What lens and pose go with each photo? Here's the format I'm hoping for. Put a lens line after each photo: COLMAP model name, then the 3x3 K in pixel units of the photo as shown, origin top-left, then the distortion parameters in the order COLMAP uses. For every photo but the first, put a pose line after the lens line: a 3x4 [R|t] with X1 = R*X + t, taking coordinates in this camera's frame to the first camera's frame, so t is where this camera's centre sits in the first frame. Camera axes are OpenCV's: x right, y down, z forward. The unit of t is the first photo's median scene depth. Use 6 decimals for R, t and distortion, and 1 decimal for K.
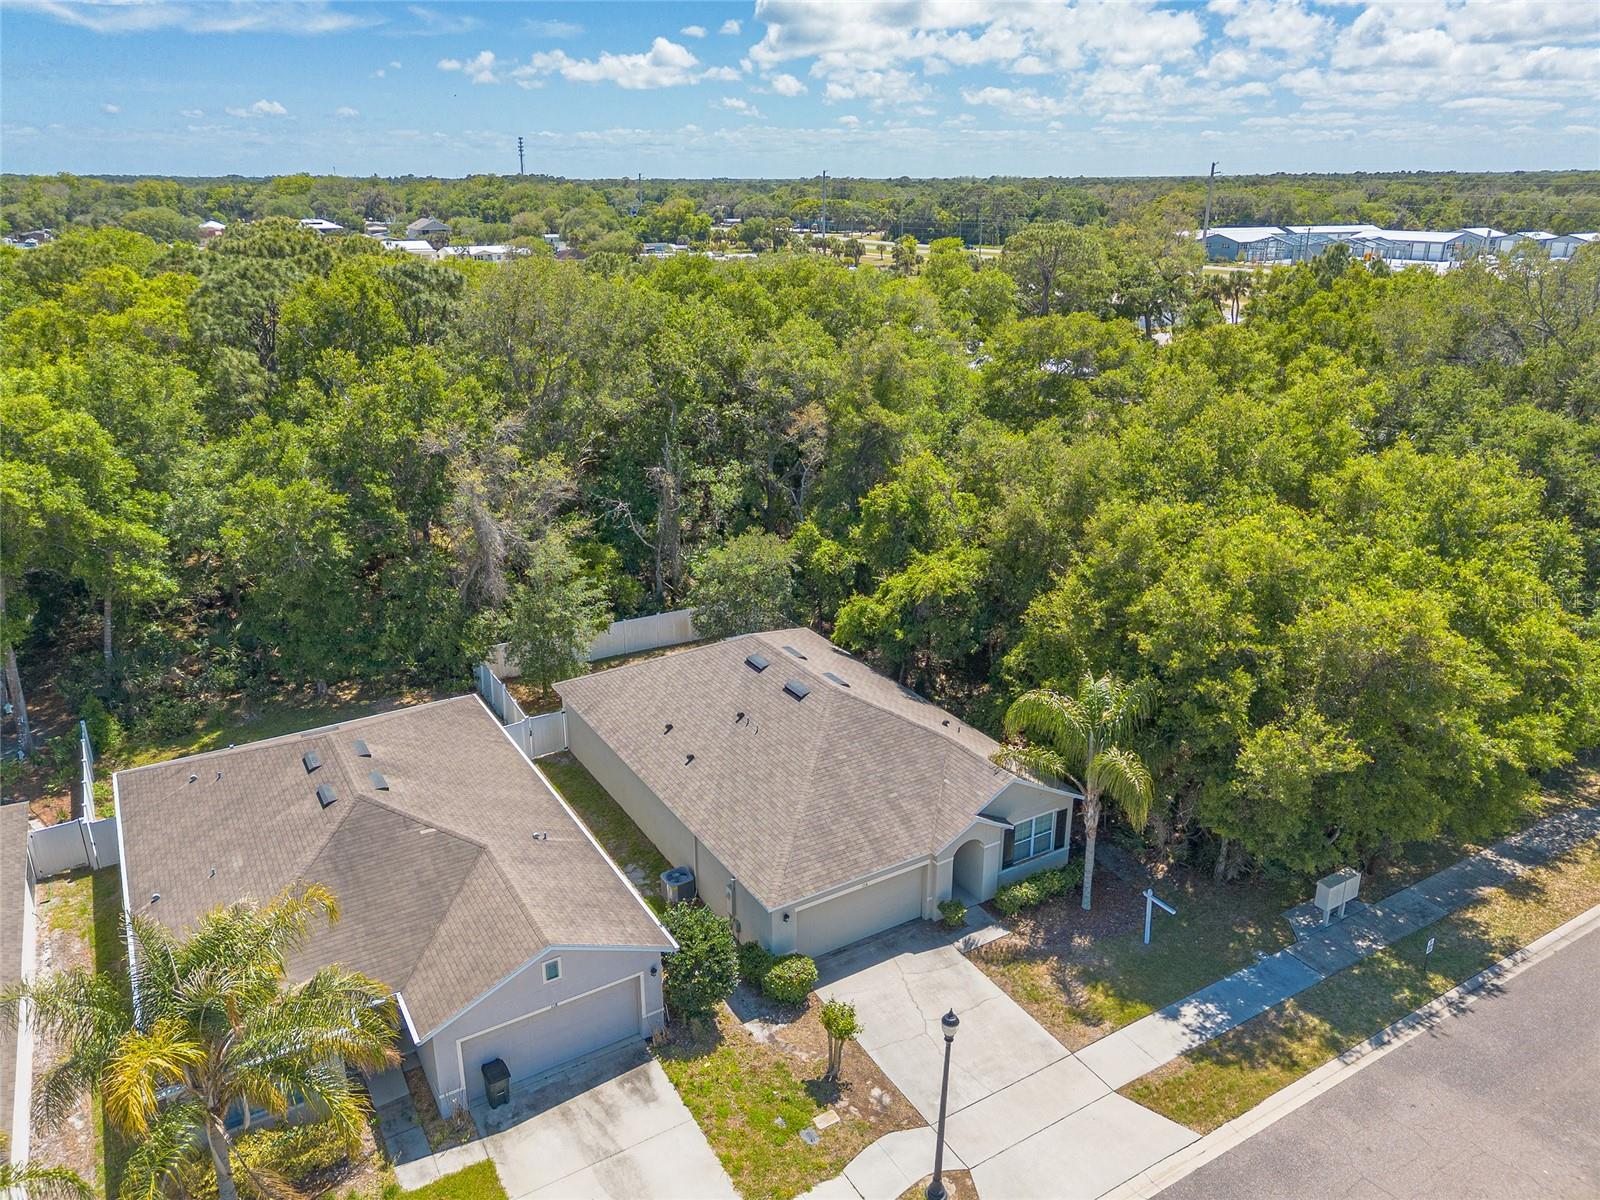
lens RADIAL K [[1124.2, 0, 803.7], [0, 1124.2, 595.6], [0, 0, 1]] dist [0.037962, -0.002759]
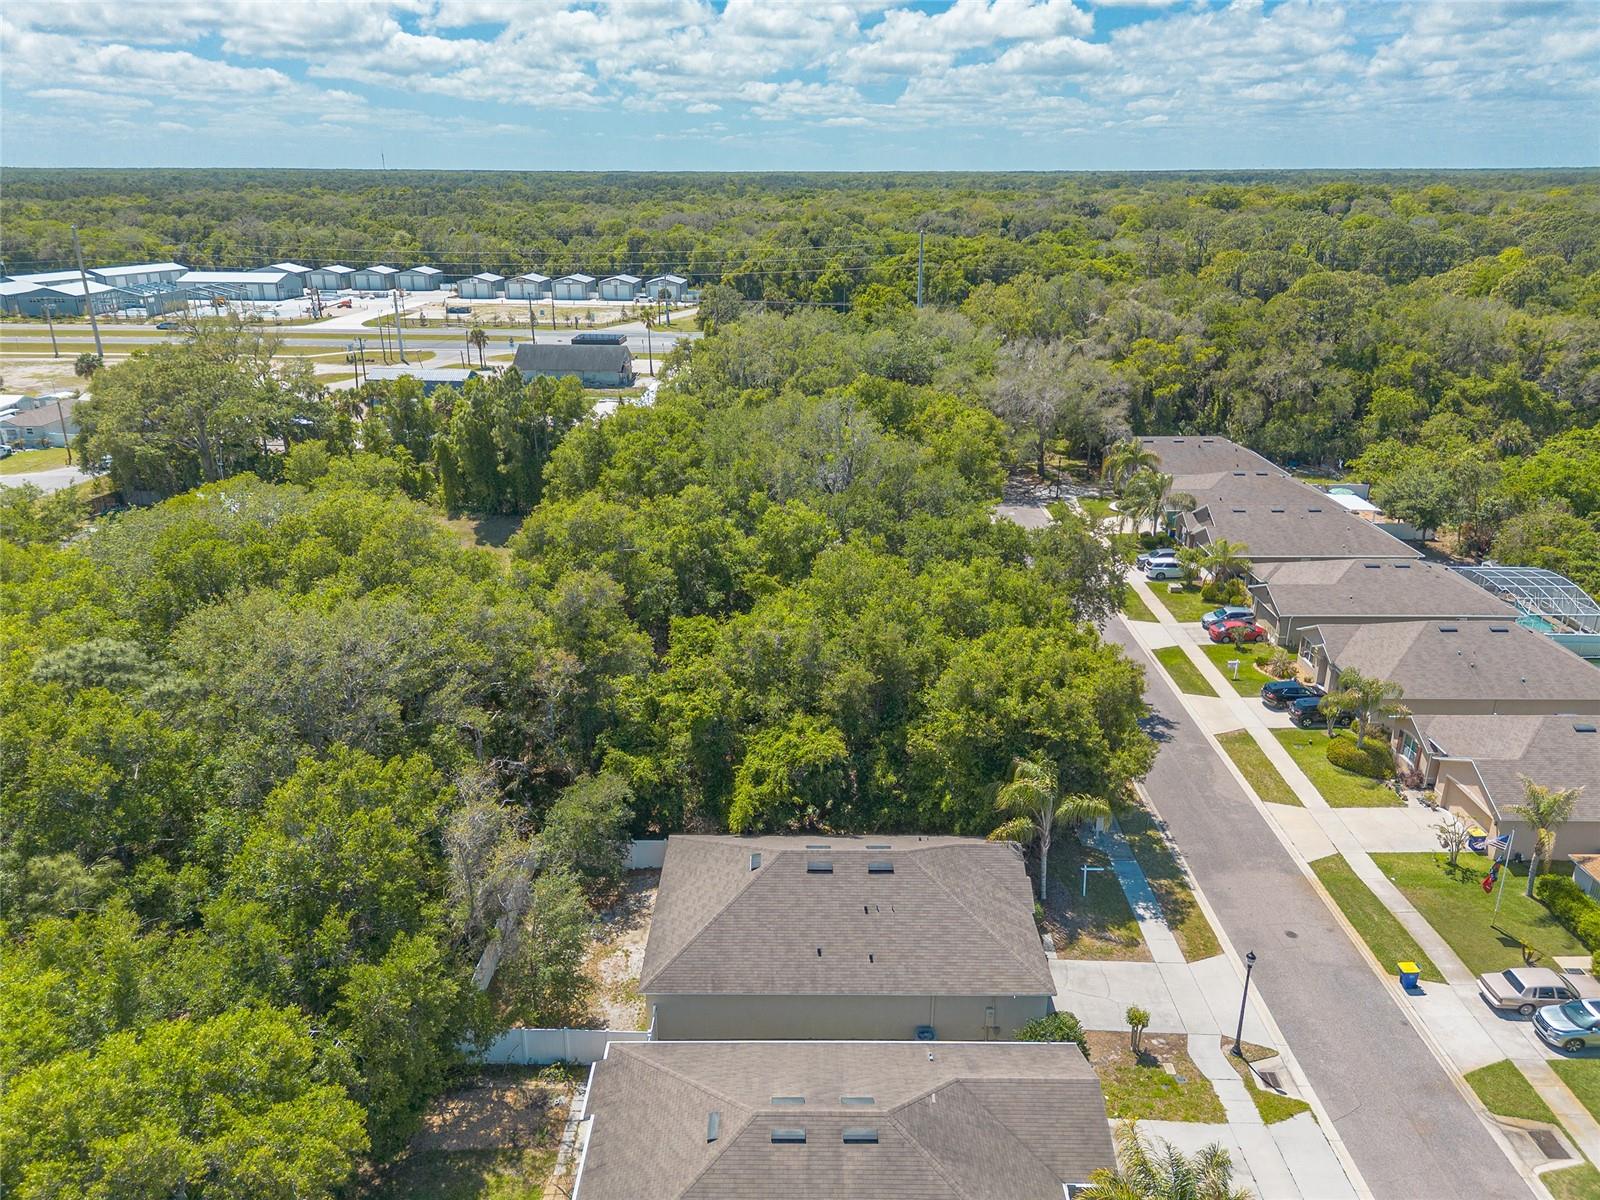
lens RADIAL K [[1130.5, 0, 788.2], [0, 1130.5, 595.3], [0, 0, 1]] dist [0.052907, -0.030254]
pose [[0.524317, -0.295993, 0.798423, -1.296393], [0.293039, 0.943091, 0.157189, -0.578705], [-0.799512, 0.151553, 0.581216, 0.319771]]
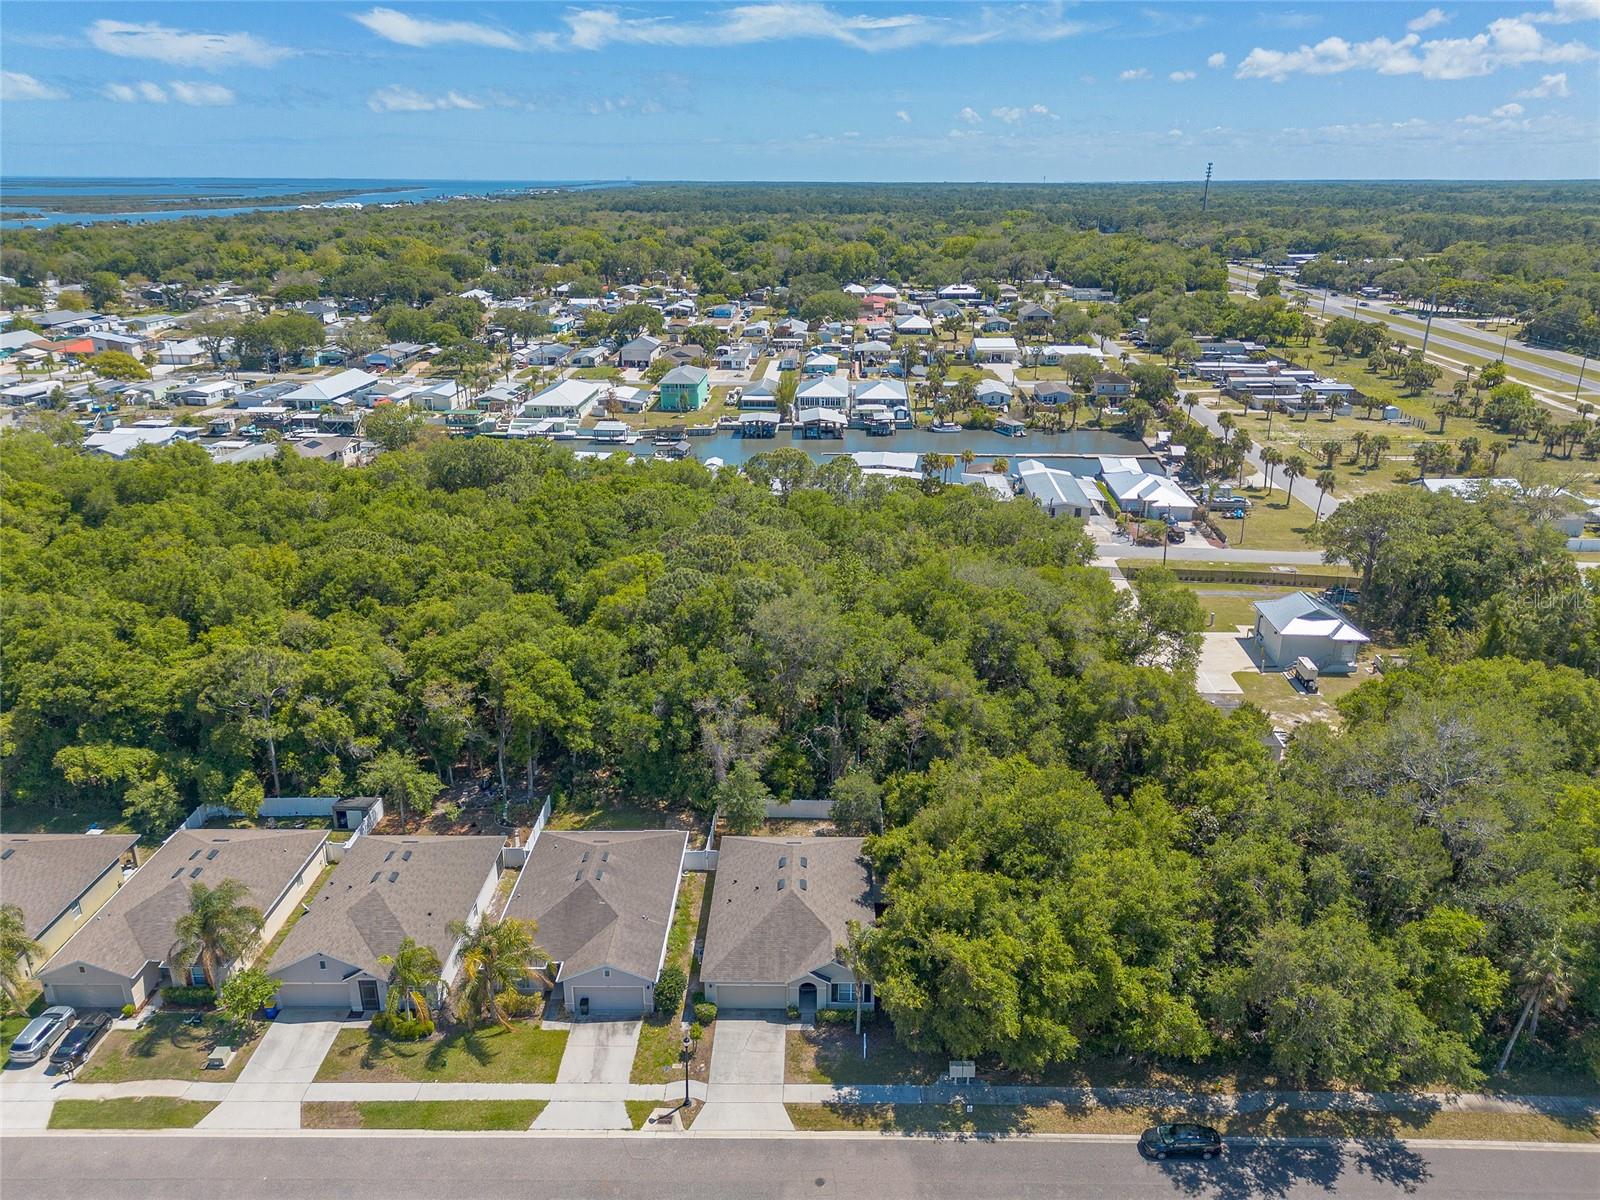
lens RADIAL K [[1118.2, 0, 811.9], [0, 1118.2, 630.7], [0, 0, 1]] dist [0.090986, -0.078505]
pose [[0.849835, 0.193276, -0.490332, 1.223981], [-0.178258, 0.980911, 0.077696, -0.692626], [0.495989, 0.021376, 0.868065, -1.003496]]
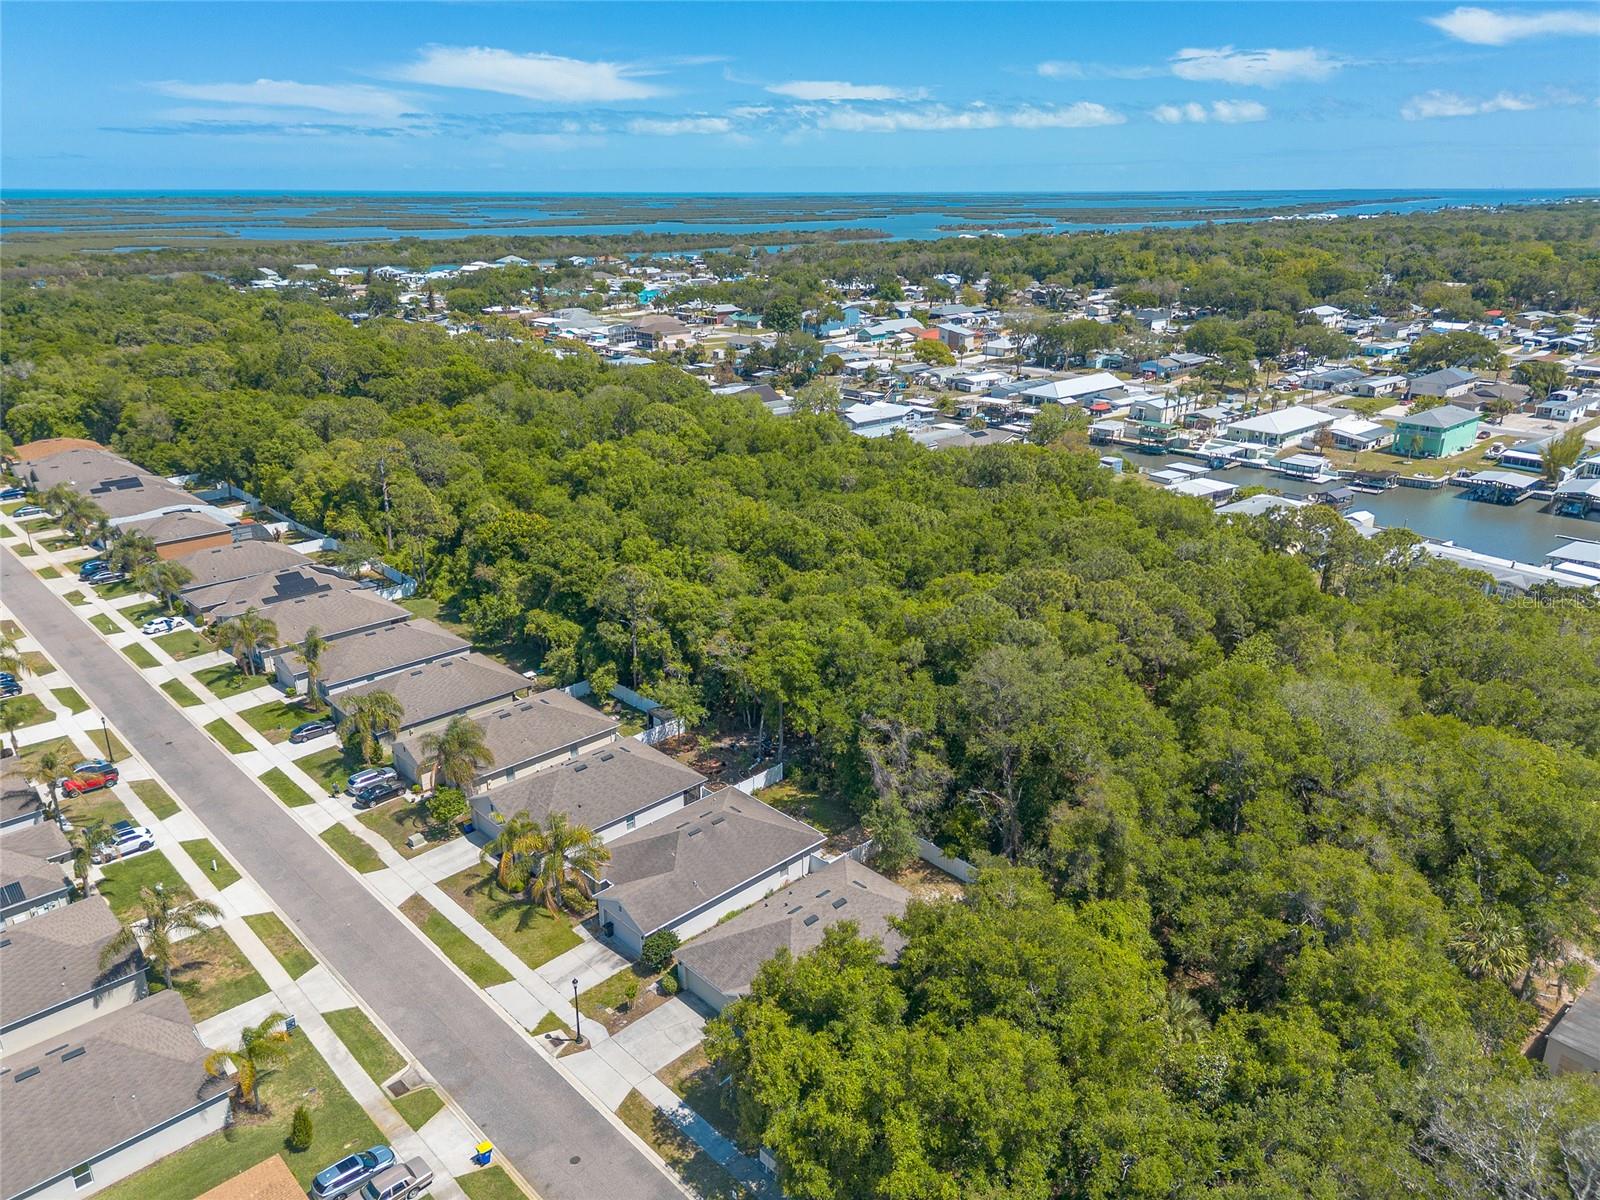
lens RADIAL K [[1118.2, 0, 811.9], [0, 1118.2, 630.7], [0, 0, 1]] dist [0.090986, -0.078505]
pose [[0.232168, 0.352769, -0.906450, 2.103928], [-0.335229, 0.903838, 0.265891, -1.164602], [0.913082, 0.242137, 0.328101, 0.283897]]
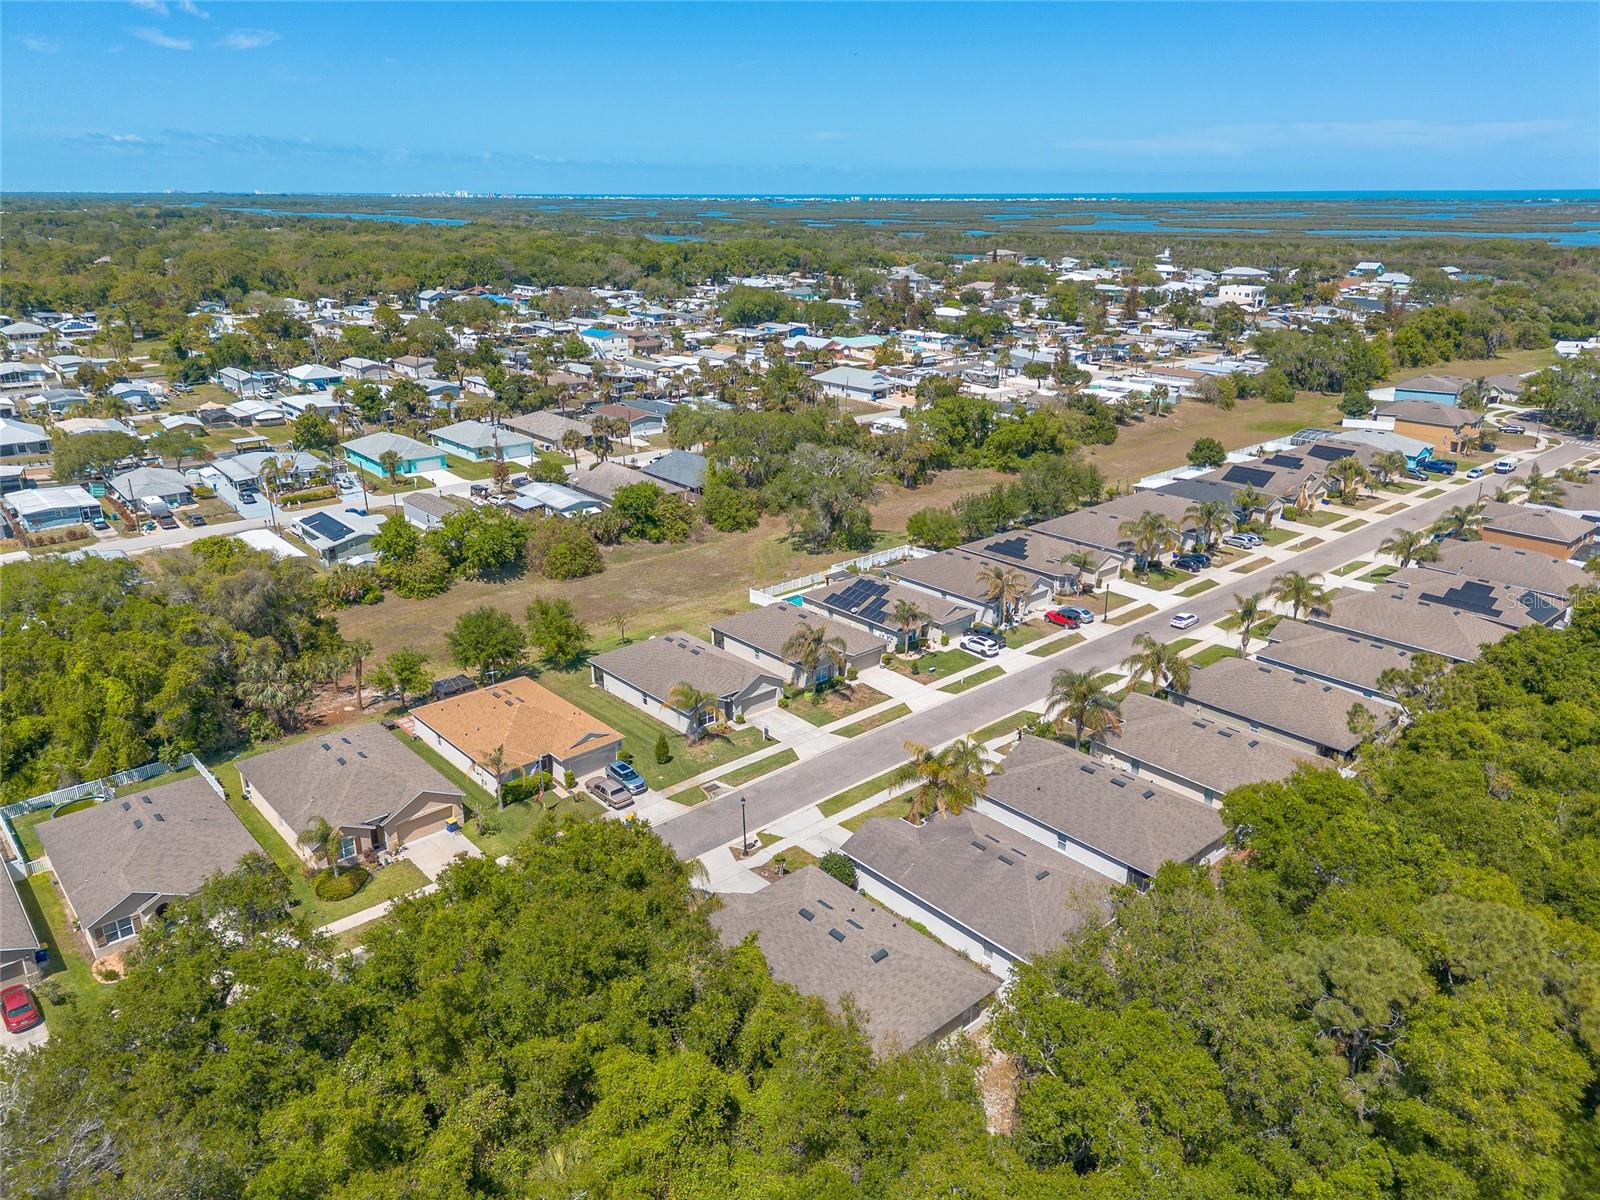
lens RADIAL K [[1124.3, 0, 793.9], [0, 1124.3, 603.3], [0, 0, 1]] dist [0.081623, -0.088902]
pose [[-0.983905, 0.063705, -0.166953, 0.417236], [-0.058696, 0.767238, 0.638671, -1.907843], [0.168779, 0.638190, -0.751150, 2.623759]]
